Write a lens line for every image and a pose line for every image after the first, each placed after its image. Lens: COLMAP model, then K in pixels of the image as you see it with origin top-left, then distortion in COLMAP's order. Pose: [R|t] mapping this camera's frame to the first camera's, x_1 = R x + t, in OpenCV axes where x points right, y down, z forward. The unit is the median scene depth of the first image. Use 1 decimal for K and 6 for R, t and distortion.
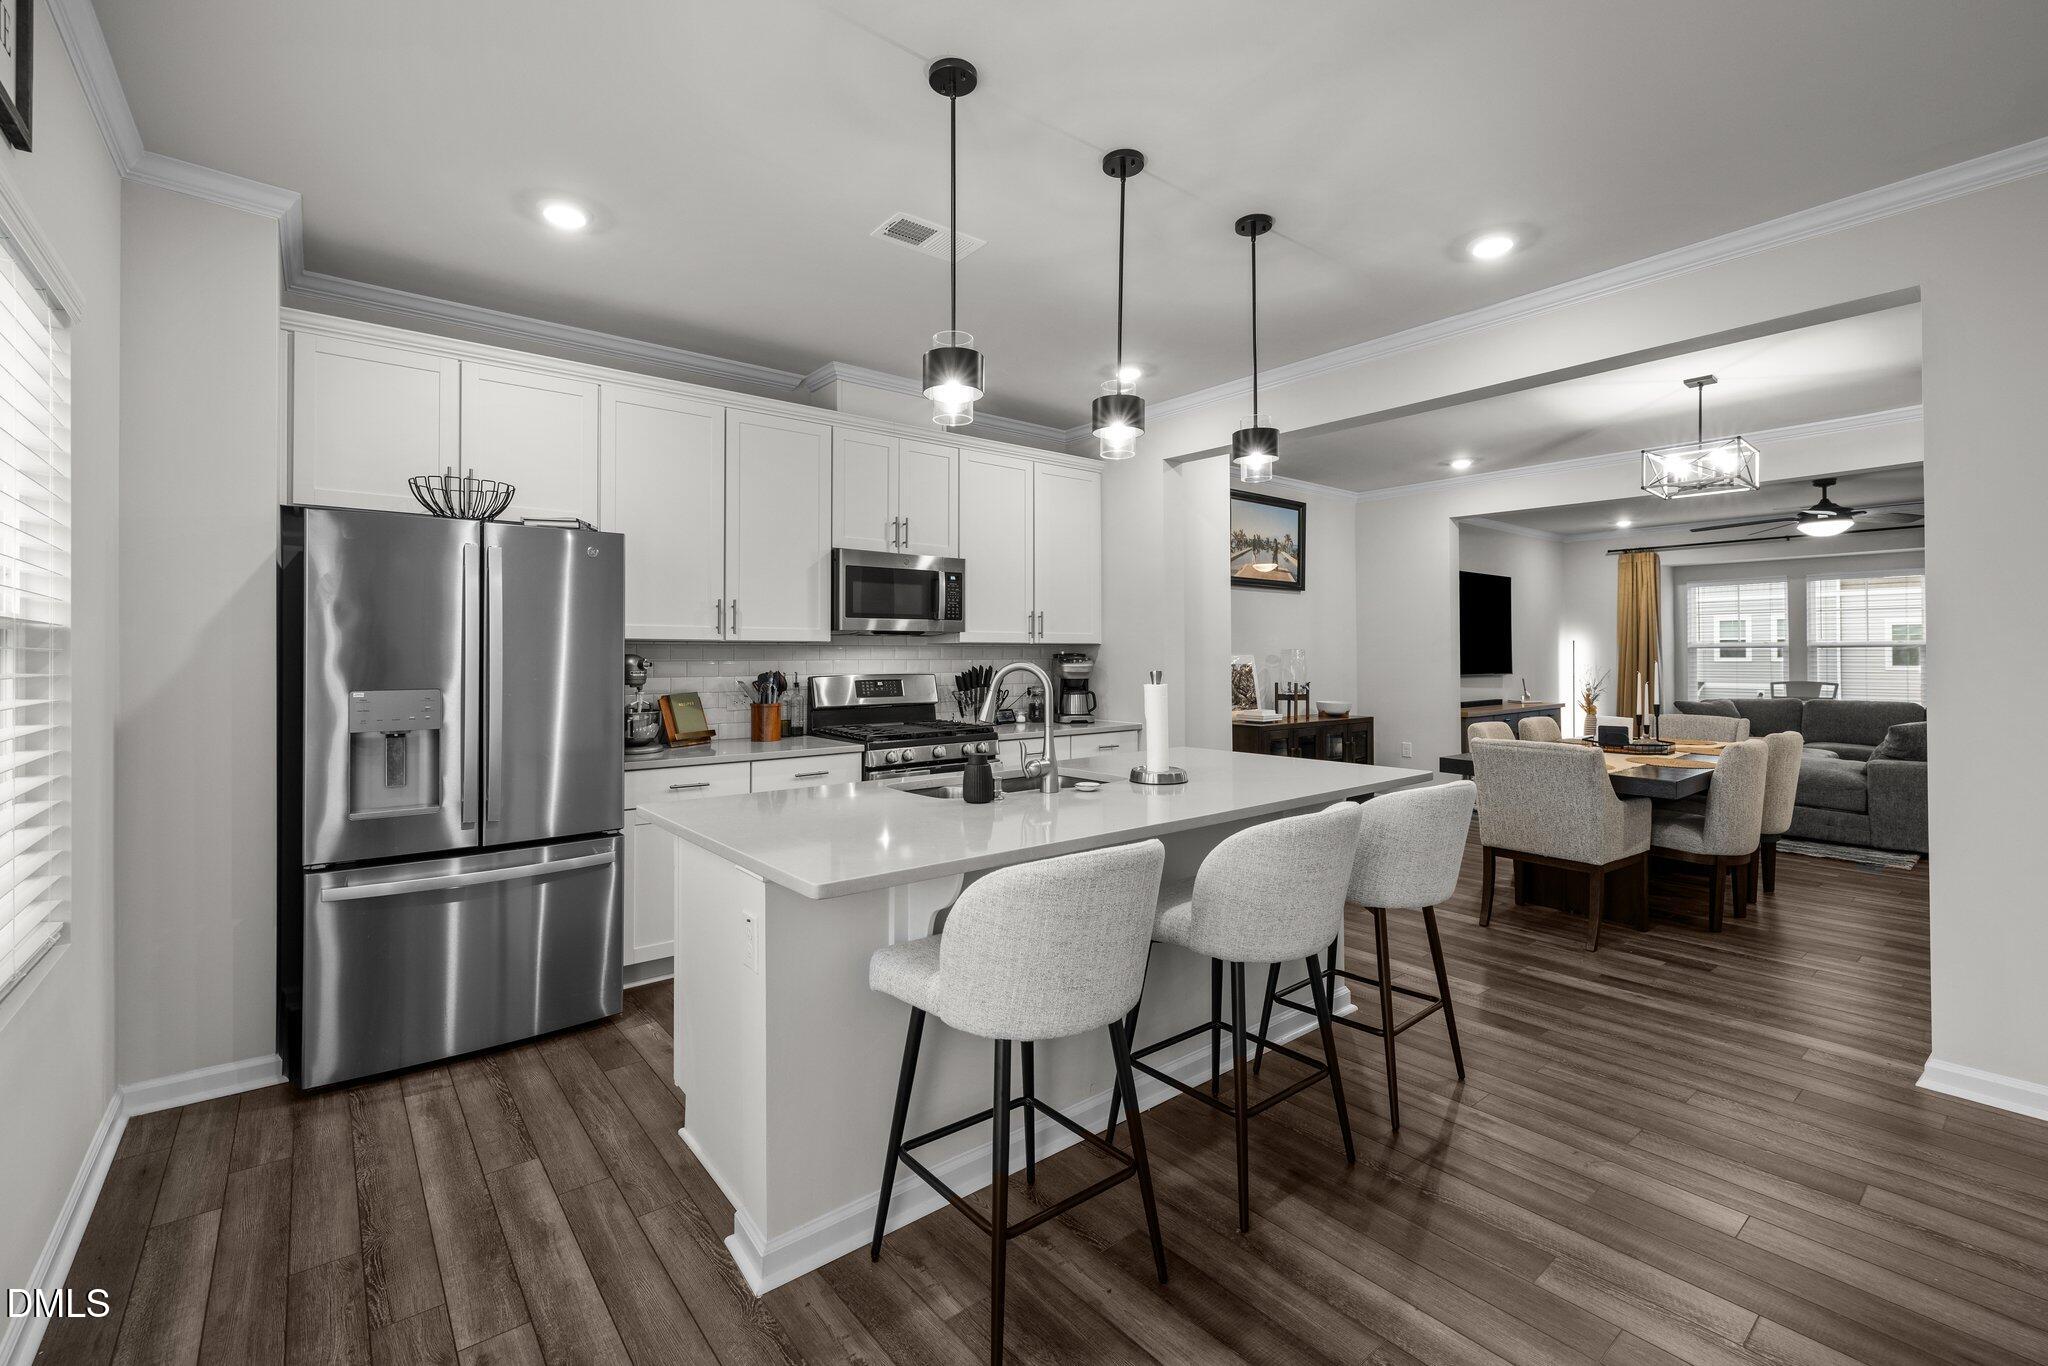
lens RADIAL K [[874.4, 0, 1012.1], [0, 874.4, 652.3], [0, 0, 1]] dist [0.000958, 0.000305]
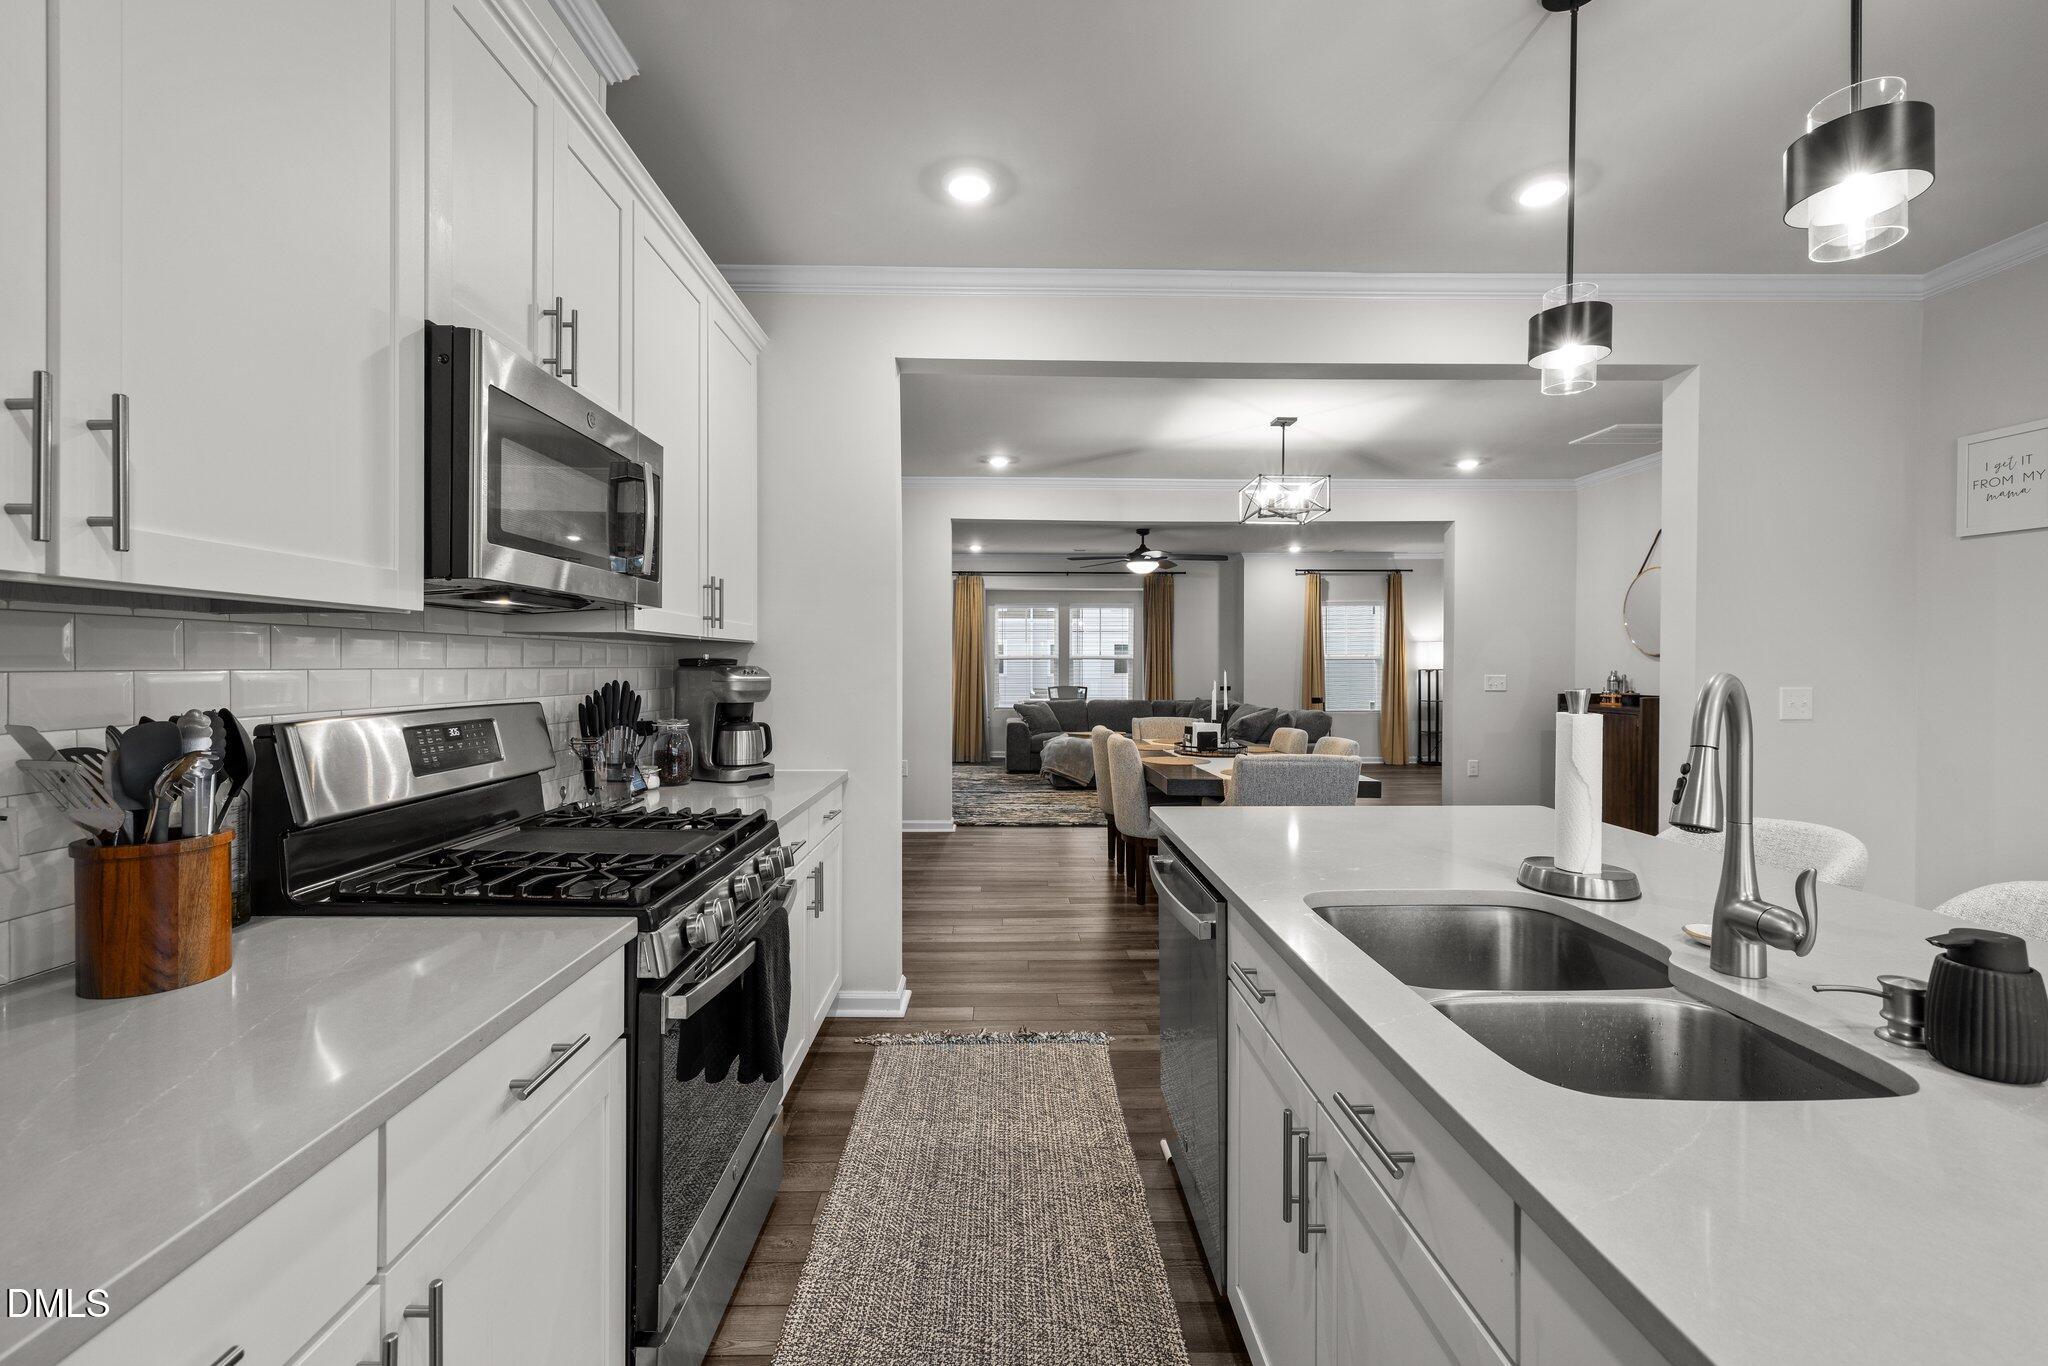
lens RADIAL K [[862.9, 0, 1016.5], [0, 862.9, 661.8], [0, 0, 1]] dist [0.001480, -0.000012]
pose [[0.610008, 0.006085, 0.792372, -0.308646], [-0.004503, 0.999981, -0.004213, 0.006444], [-0.792382, -0.000998, 0.610024, 0.604473]]
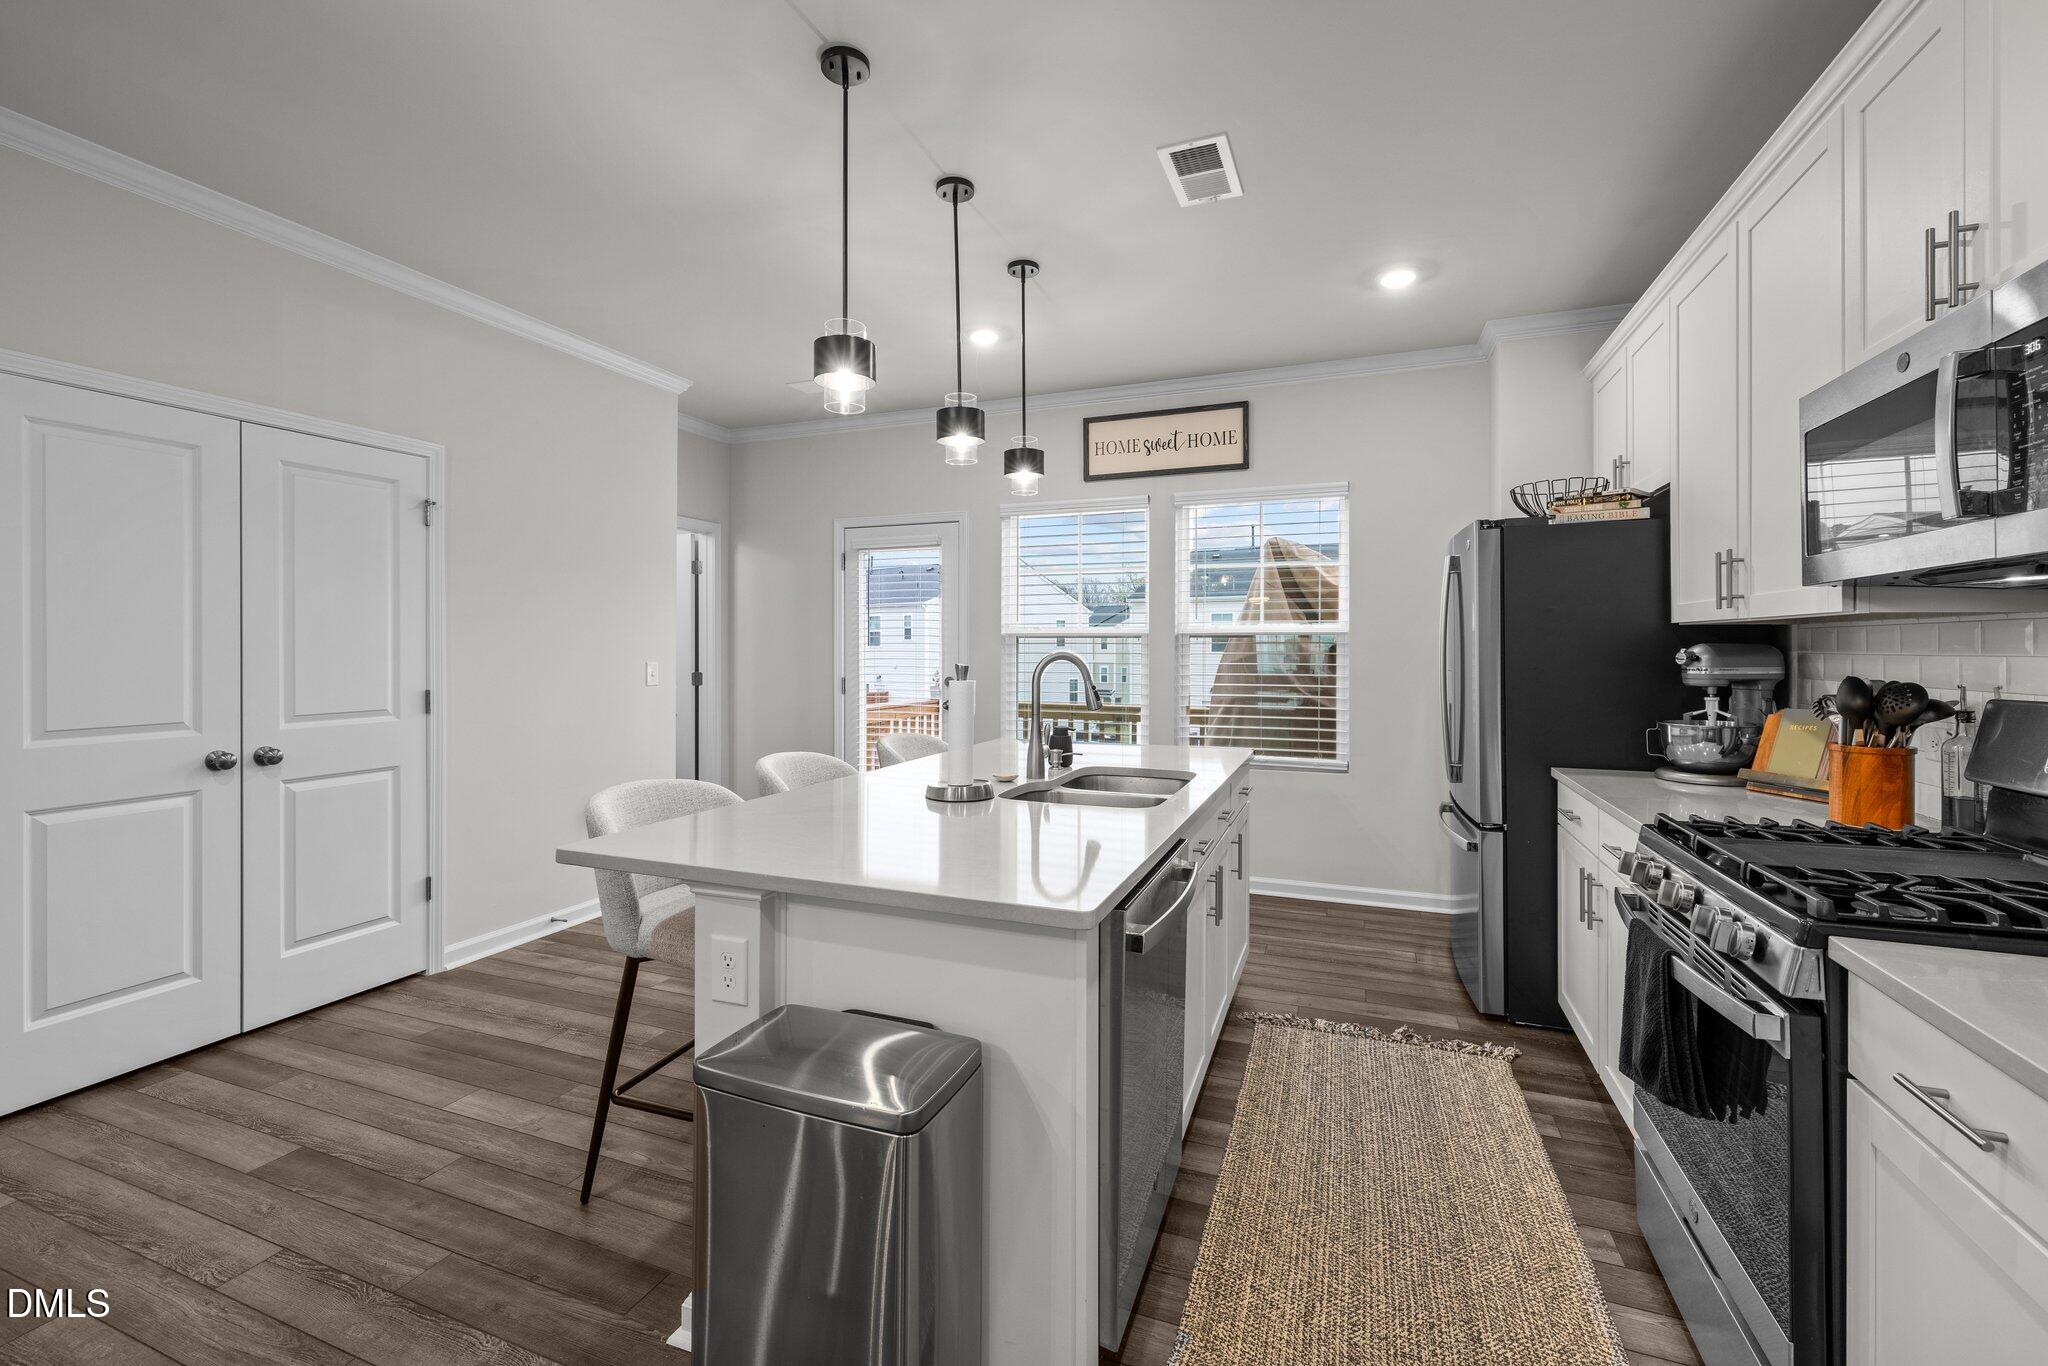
lens RADIAL K [[862.9, 0, 1016.5], [0, 862.9, 661.8], [0, 0, 1]] dist [0.001480, -0.000012]
pose [[-0.866008, 0.009132, -0.499947, 0.338093], [0.003896, 0.999926, 0.011516, 0.006309], [0.500015, 0.008025, -0.865979, 1.108056]]
